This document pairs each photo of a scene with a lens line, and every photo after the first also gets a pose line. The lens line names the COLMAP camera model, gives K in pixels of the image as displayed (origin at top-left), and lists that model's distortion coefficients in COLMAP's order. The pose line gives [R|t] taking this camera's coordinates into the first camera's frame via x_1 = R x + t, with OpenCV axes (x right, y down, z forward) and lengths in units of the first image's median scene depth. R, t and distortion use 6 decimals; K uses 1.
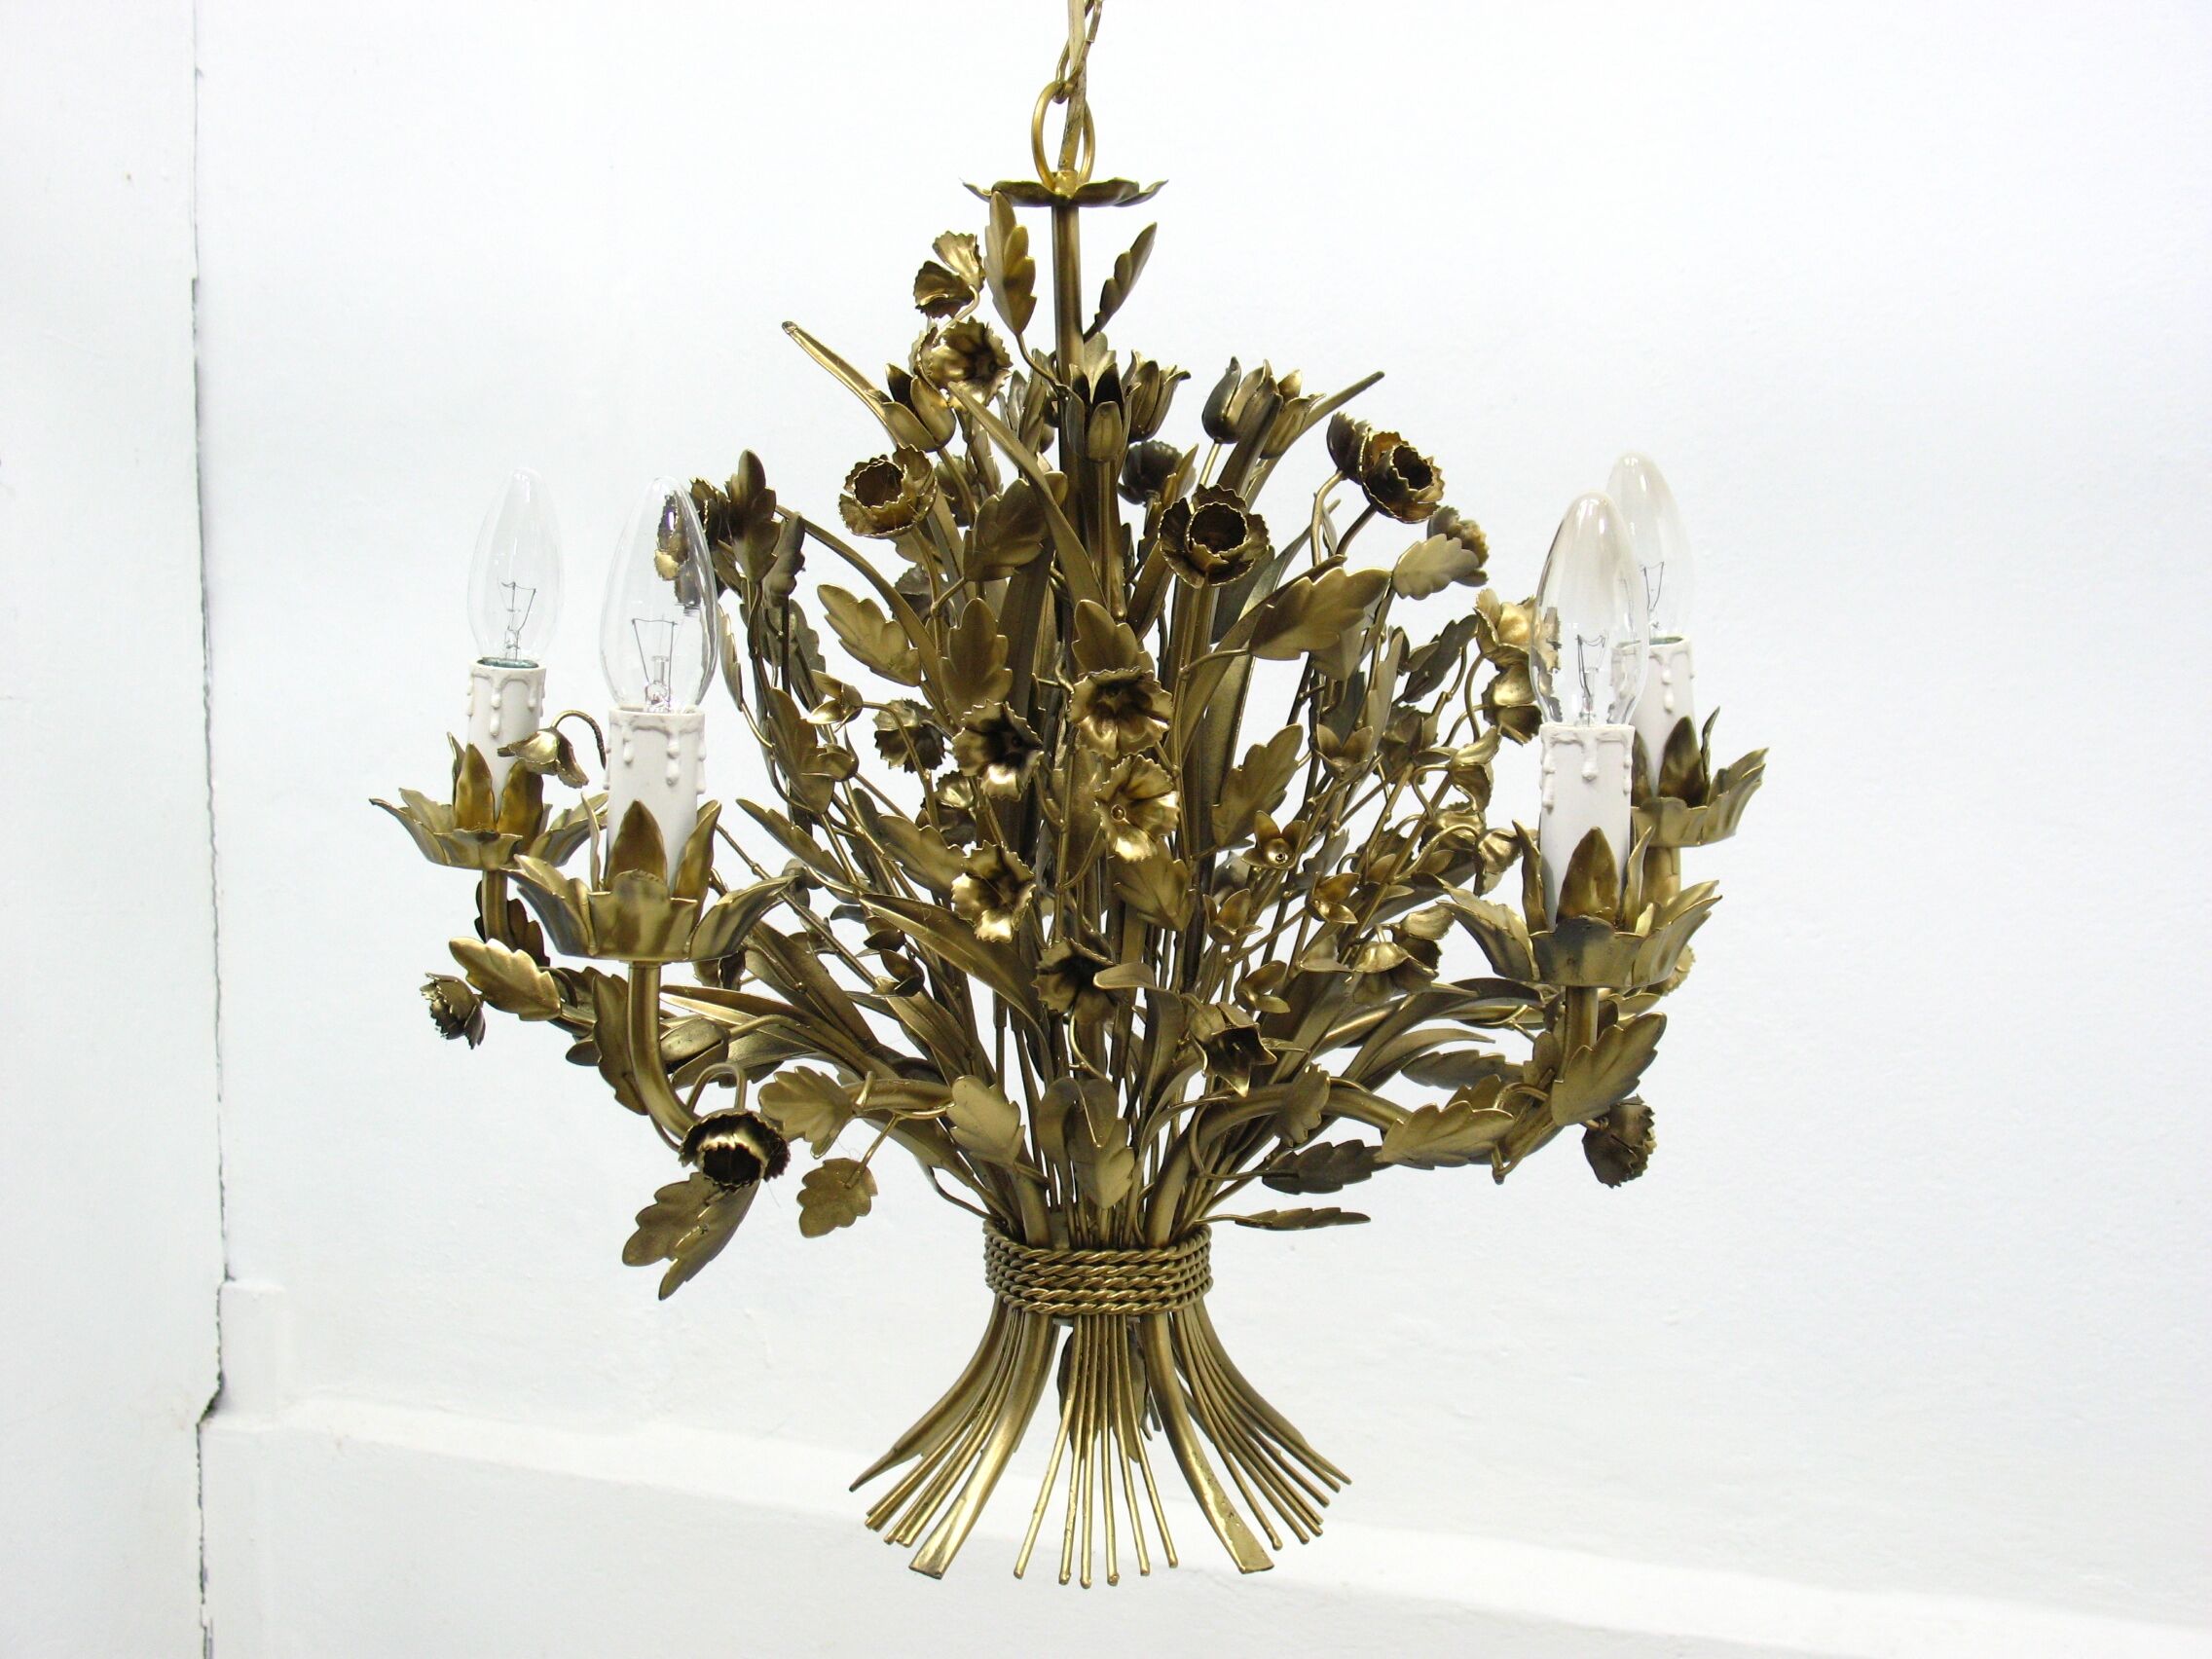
lens RADIAL K [[3282.5, 0, 1096.0], [0, 3282.5, 786.0], [0, 0, 1]] dist [-0.061410, 0.000000]
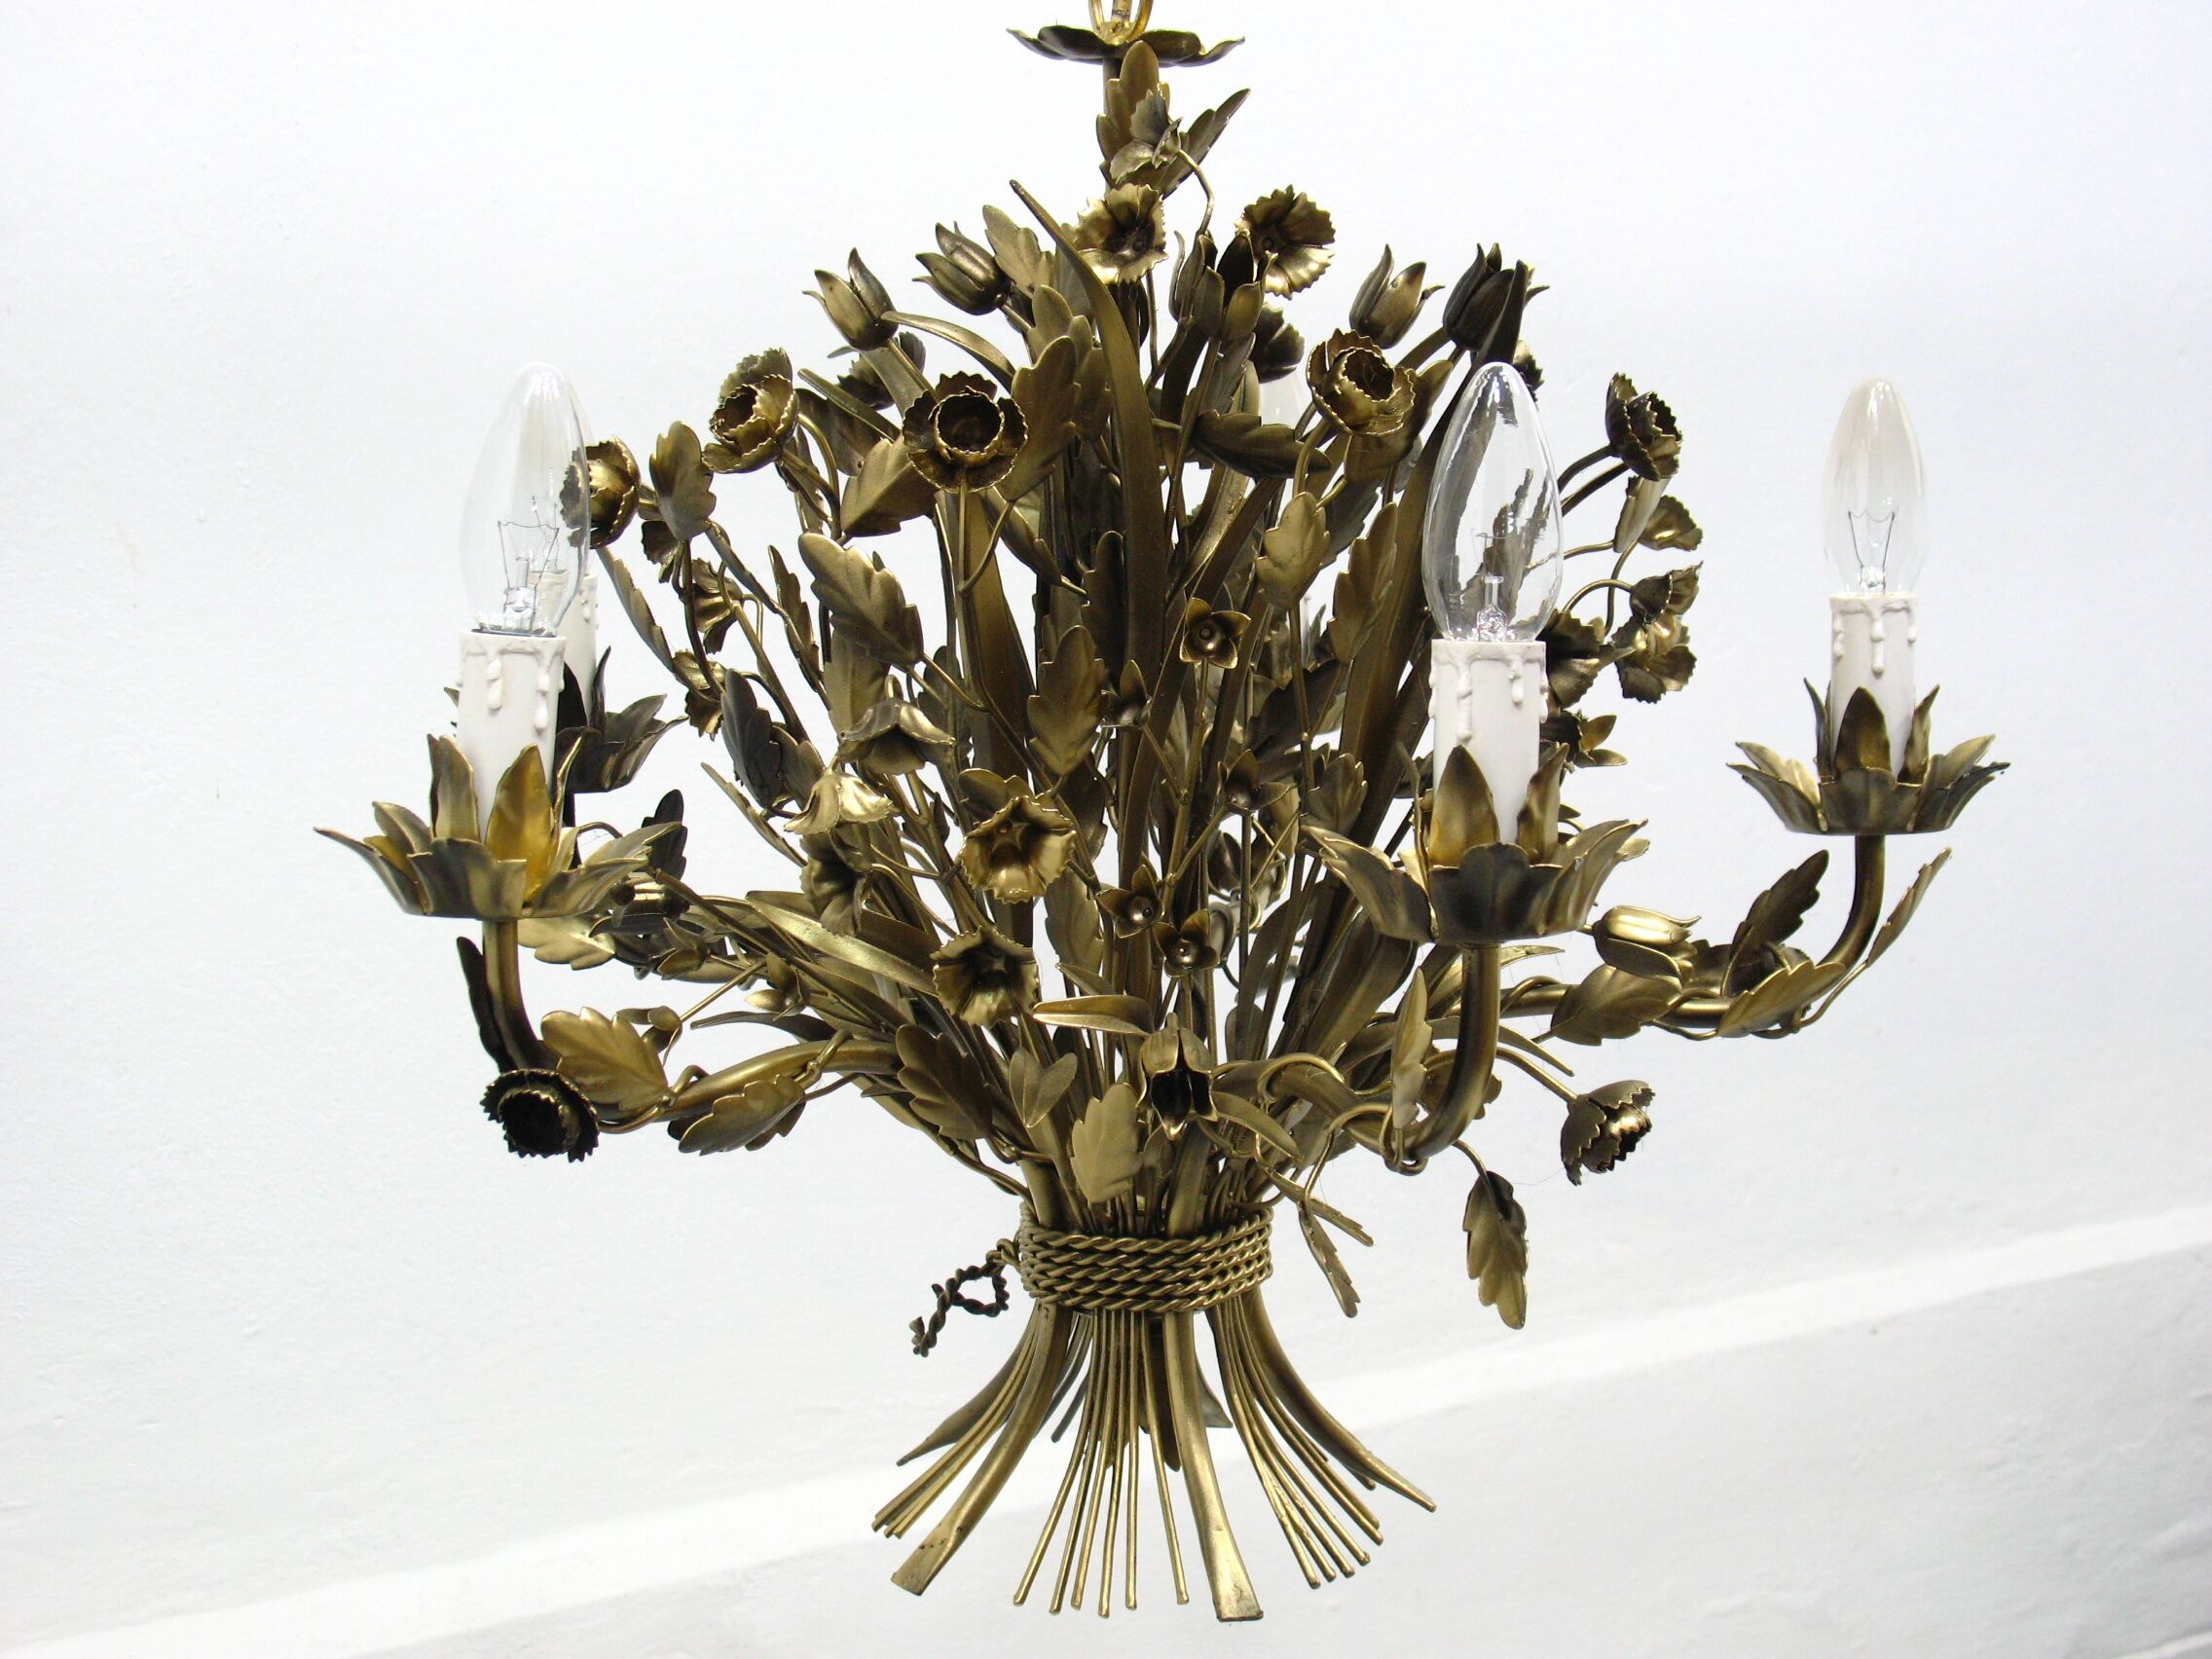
lens RADIAL K [[3282.5, 0, 1105.8], [0, 3282.5, 835.5], [0, 0, 1]] dist [-0.061410, 0.000000]
pose [[0.549316, -0.116147, 0.827504, -0.756328], [0.091171, 0.992712, 0.078815, -0.040616], [-0.830627, 0.032150, 0.555901, 0.521731]]
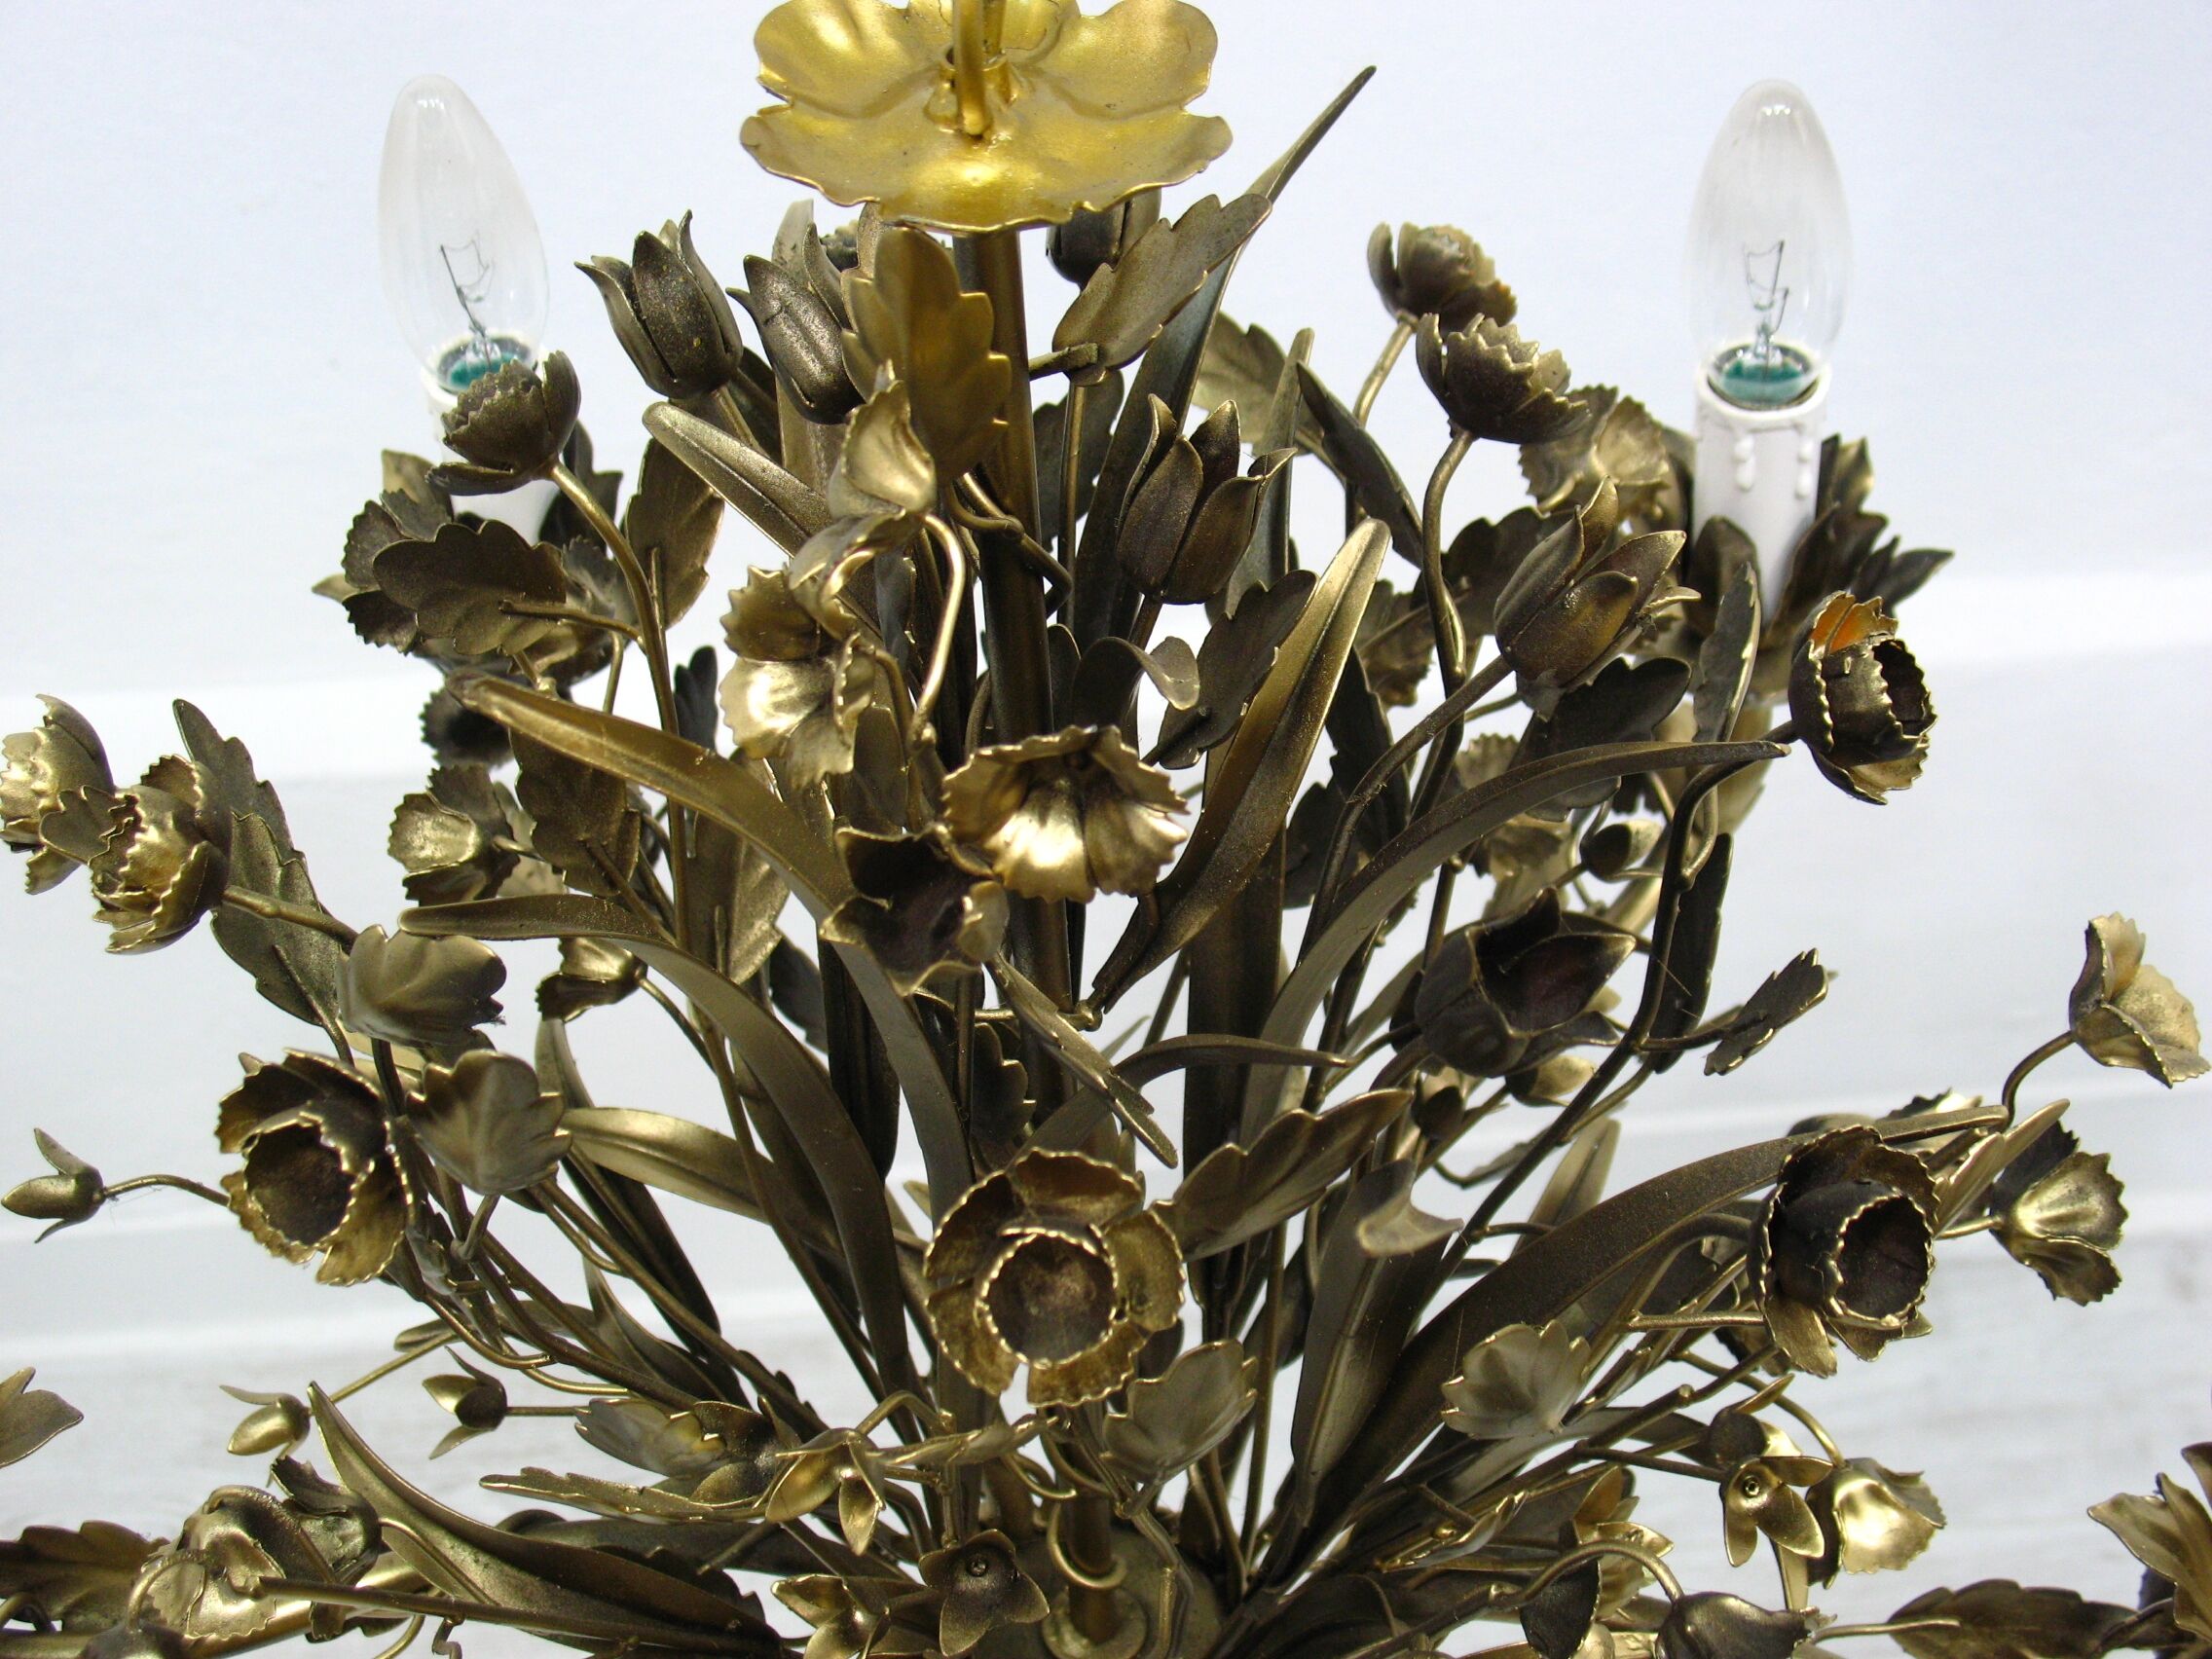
lens RADIAL K [[3282.5, 0, 1093.6], [0, 3282.5, 814.1], [0, 0, 1]] dist [-0.061410, 0.000000]
pose [[0.866871, -0.335417, 0.368824, -0.172331], [0.069046, 0.813466, 0.577500, -0.339256], [-0.493729, -0.475151, 0.728329, 0.658360]]
